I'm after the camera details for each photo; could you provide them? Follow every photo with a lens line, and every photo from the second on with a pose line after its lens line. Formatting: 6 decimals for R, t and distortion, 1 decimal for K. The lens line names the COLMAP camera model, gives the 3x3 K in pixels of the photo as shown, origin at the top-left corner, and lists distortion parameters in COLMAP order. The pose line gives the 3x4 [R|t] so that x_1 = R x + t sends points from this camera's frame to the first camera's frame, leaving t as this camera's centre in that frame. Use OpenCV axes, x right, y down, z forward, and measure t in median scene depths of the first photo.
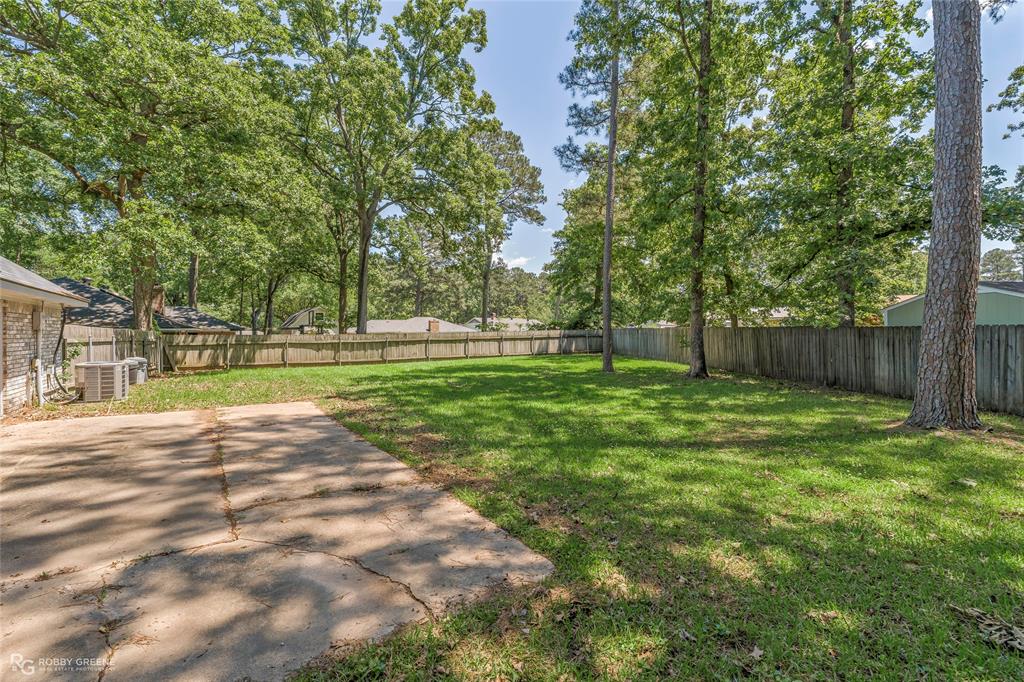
lens RADIAL K [[467.0, 0, 517.3], [0, 467.0, 334.1], [0, 0, 1]] dist [-0.001241, 0.000628]
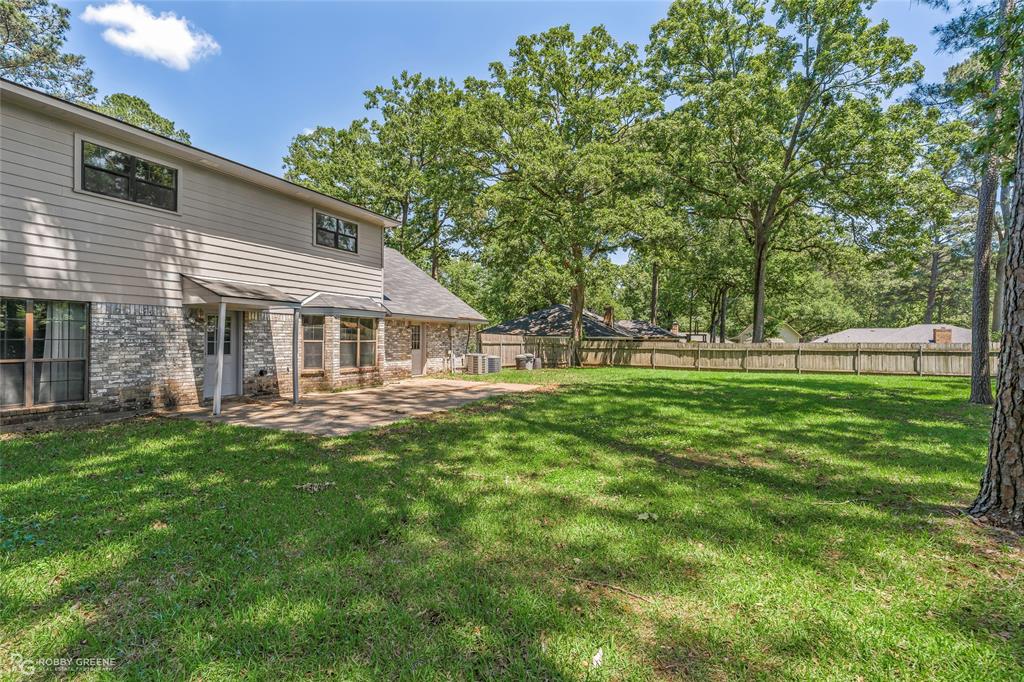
lens RADIAL K [[467.0, 0, 522.4], [0, 467.0, 337.4], [0, 0, 1]] dist [-0.001241, 0.000628]
pose [[0.522850, 0.006382, -0.852401, 0.359233], [-0.017641, 0.999839, -0.003335, -0.000980], [0.852242, 0.016781, 0.522878, 0.078177]]
